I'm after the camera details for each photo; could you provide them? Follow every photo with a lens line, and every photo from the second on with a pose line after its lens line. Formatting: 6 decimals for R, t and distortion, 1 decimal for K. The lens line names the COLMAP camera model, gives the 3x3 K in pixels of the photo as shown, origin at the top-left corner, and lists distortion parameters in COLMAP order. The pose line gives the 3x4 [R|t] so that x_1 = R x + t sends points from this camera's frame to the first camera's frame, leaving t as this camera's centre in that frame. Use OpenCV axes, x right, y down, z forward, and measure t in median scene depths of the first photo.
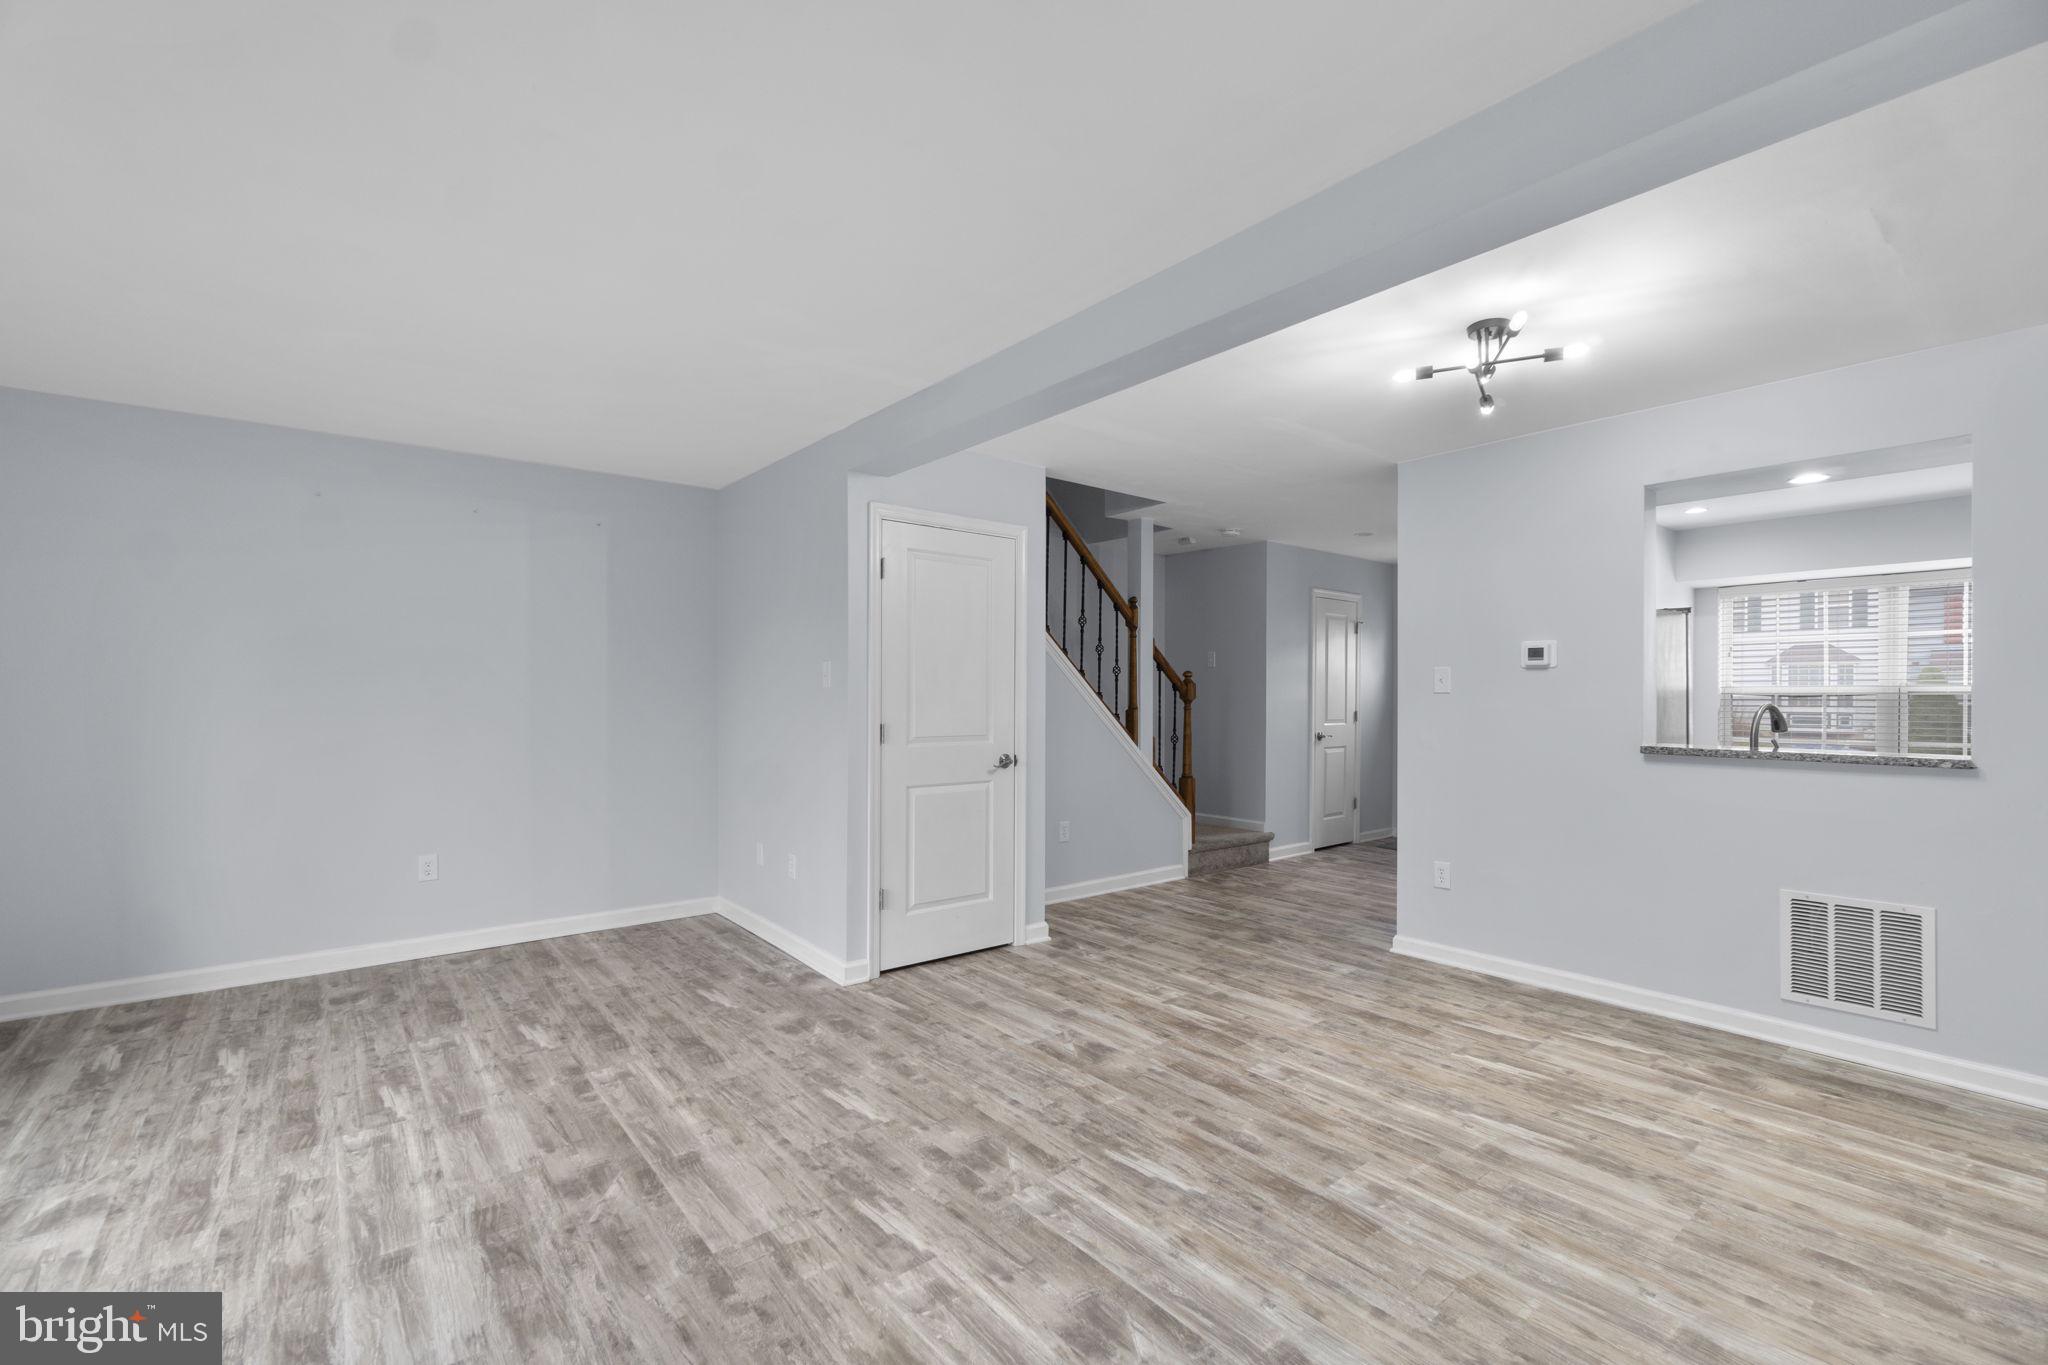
lens RADIAL K [[887.6, 0, 1016.9], [0, 887.6, 678.6], [0, 0, 1]] dist [-0.001382, -0.000120]
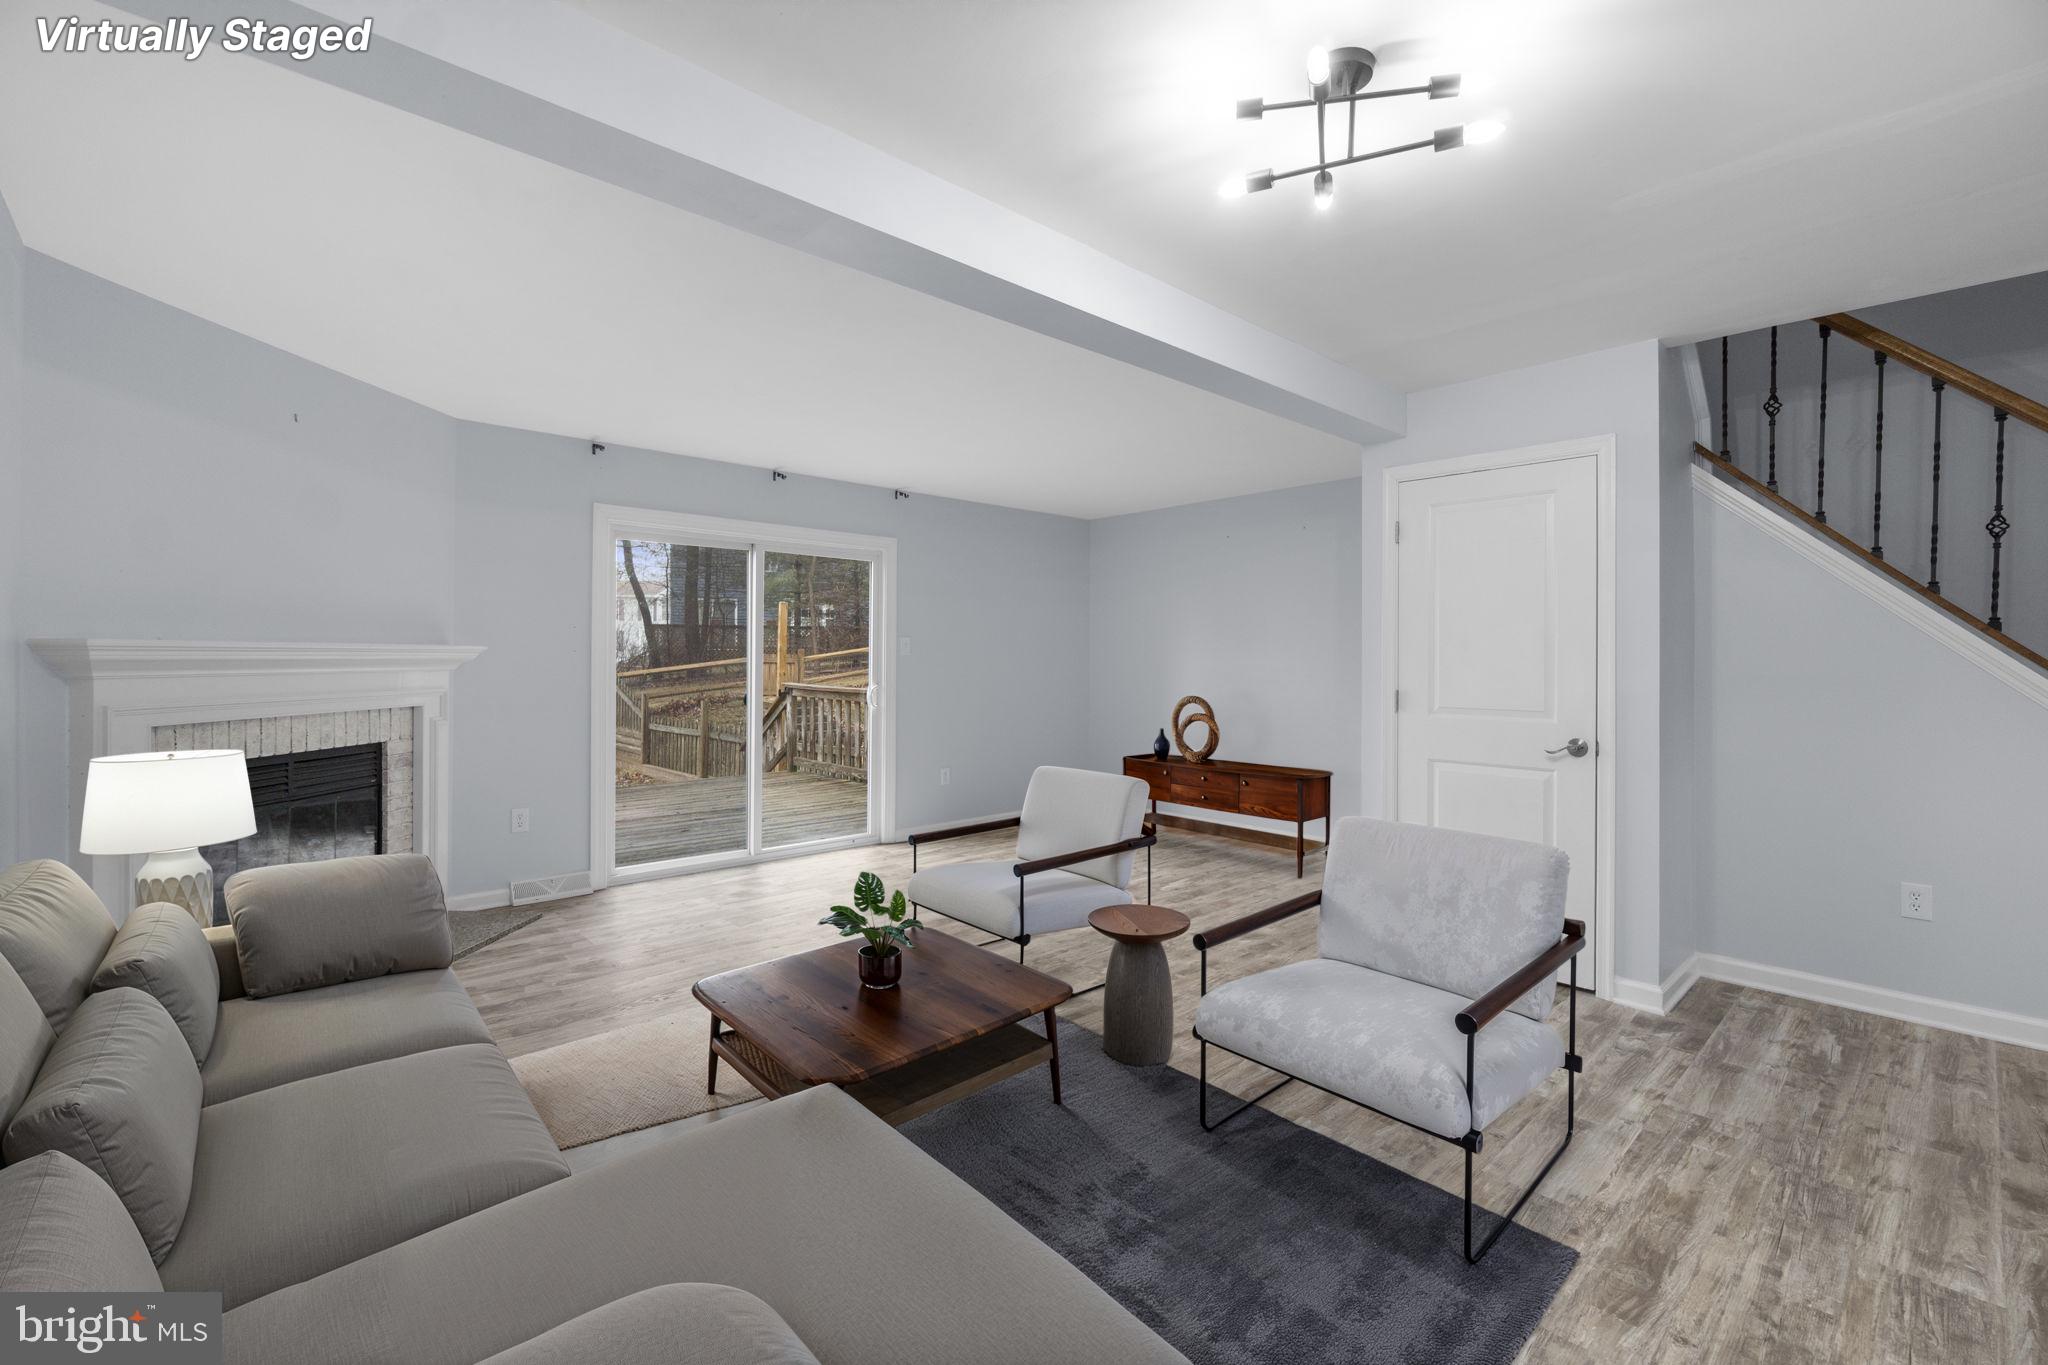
lens RADIAL K [[887.6, 0, 1016.9], [0, 887.6, 678.6], [0, 0, 1]] dist [-0.001382, -0.000120]
pose [[0.067938, 0.018013, -0.997527, 1.074468], [0.011844, 0.999752, 0.018860, 0.019774], [0.997619, -0.013096, 0.067707, 0.706907]]
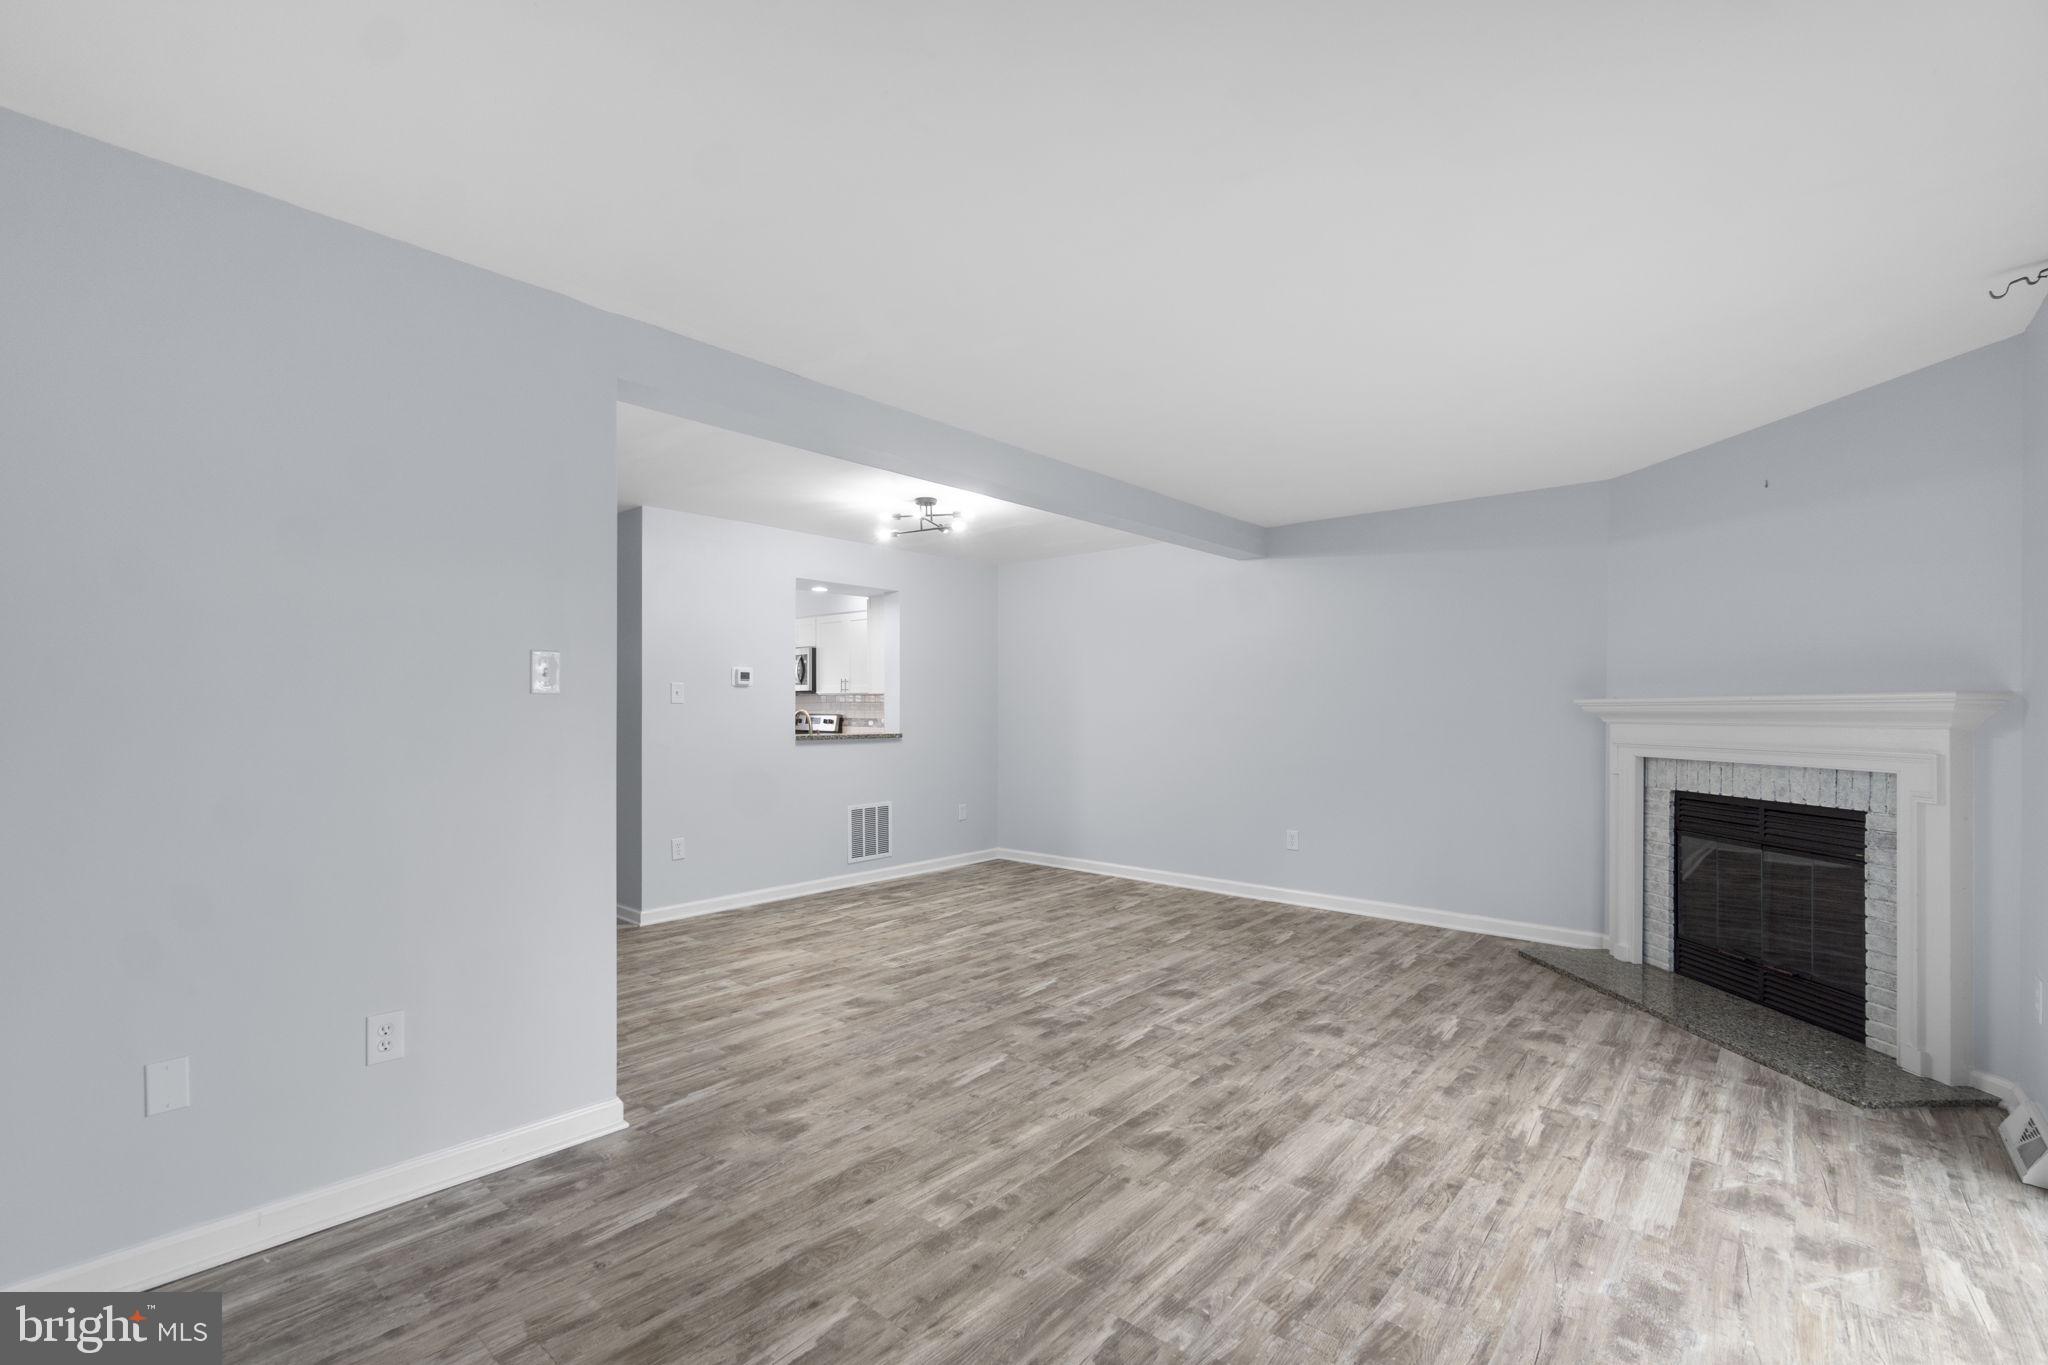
lens RADIAL K [[900.6, 0, 1024.0], [0, 900.6, 682.5], [0, 0, 1]] dist [-0.005546, -0.000330]
pose [[-0.182443, 0.024122, 0.982921, -1.245395], [-0.020086, 0.999399, -0.028255, 0.019372], [-0.983011, -0.024898, -0.181849, 1.095246]]
